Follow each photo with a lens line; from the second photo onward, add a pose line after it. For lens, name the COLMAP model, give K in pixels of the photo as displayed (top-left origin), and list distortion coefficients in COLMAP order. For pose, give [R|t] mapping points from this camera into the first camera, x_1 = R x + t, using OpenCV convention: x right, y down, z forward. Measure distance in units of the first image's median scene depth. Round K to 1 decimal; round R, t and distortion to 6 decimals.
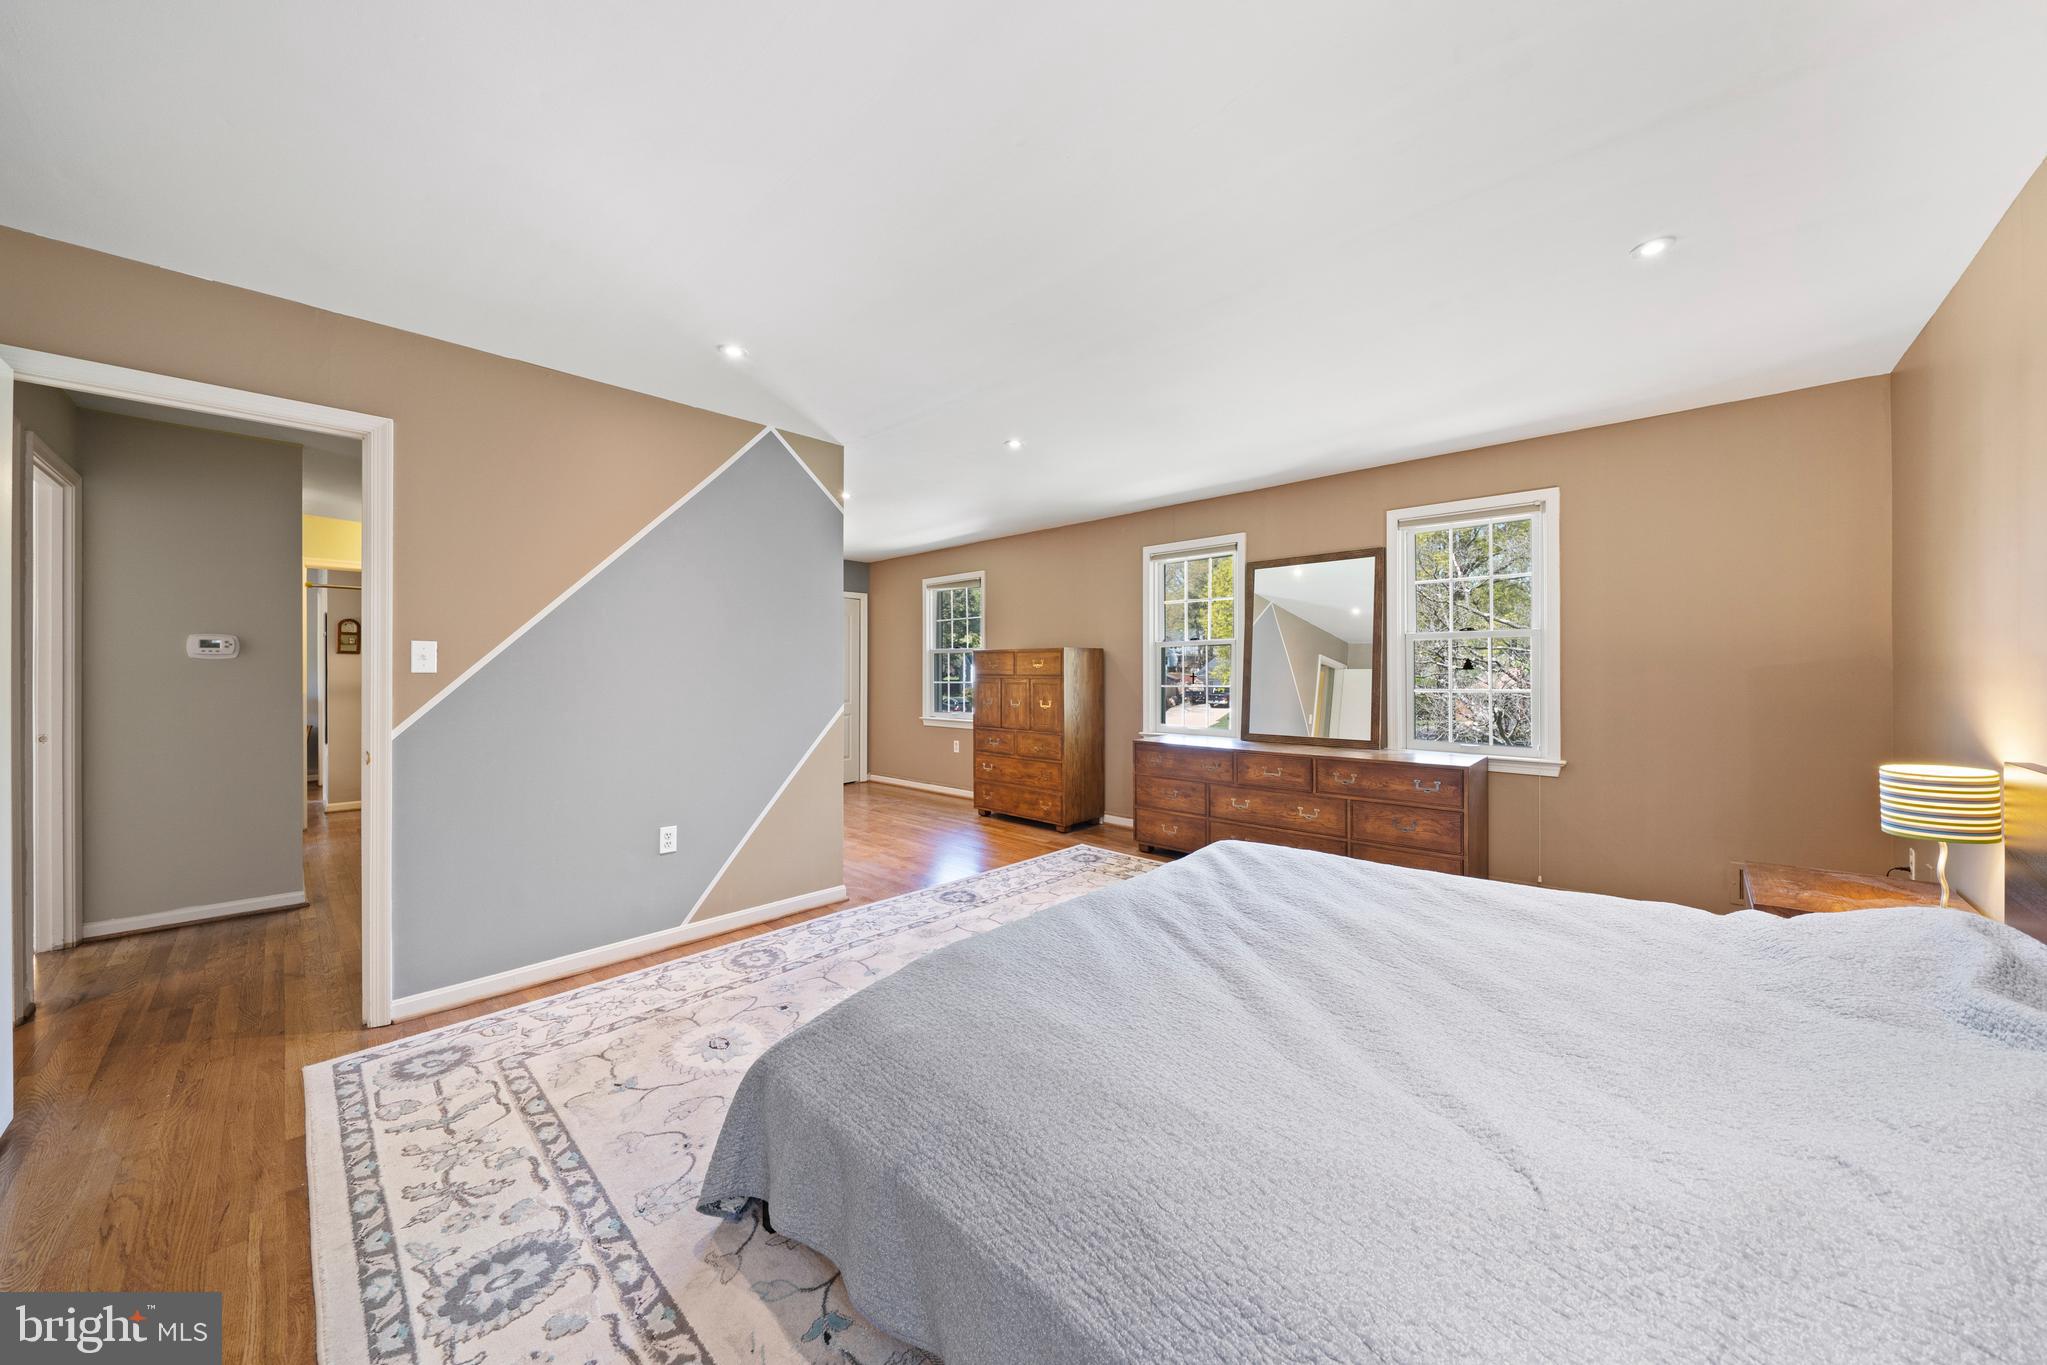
lens RADIAL K [[713.3, 0, 1032.6], [0, 713.3, 674.2], [0, 0, 1]] dist [0.001483, -0.000240]
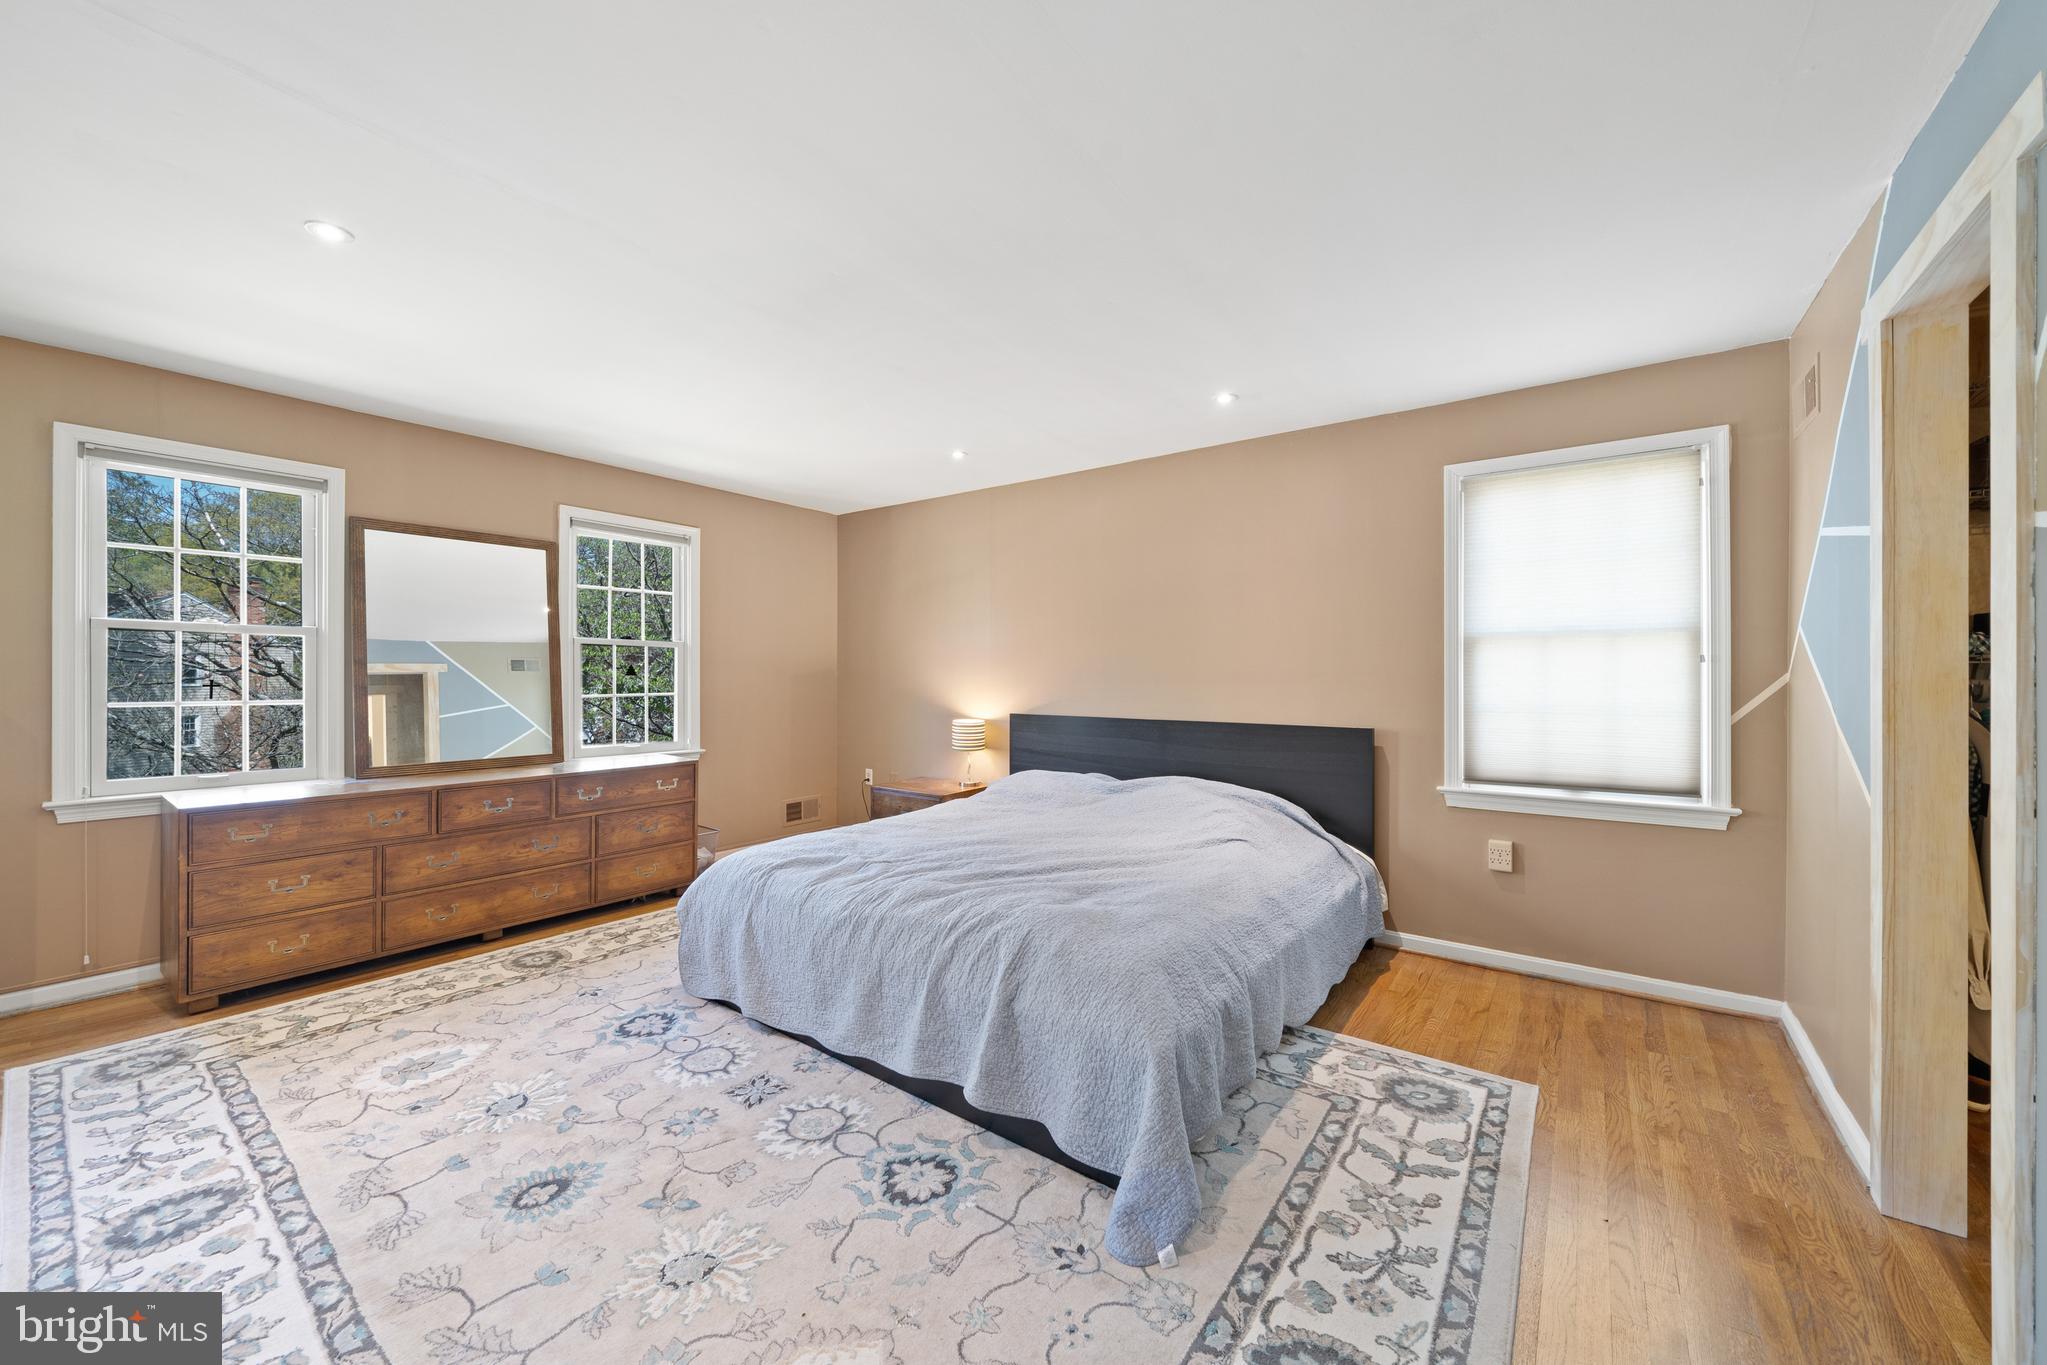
lens RADIAL K [[773.3, 0, 1032.1], [0, 773.3, 678.9], [0, 0, 1]] dist [0.000235, 0.000659]
pose [[-0.130821, -0.001012, 0.991405, -0.614990], [0.003642, 0.999992, 0.001501, -0.001265], [-0.991399, 0.003807, -0.130816, 0.556882]]
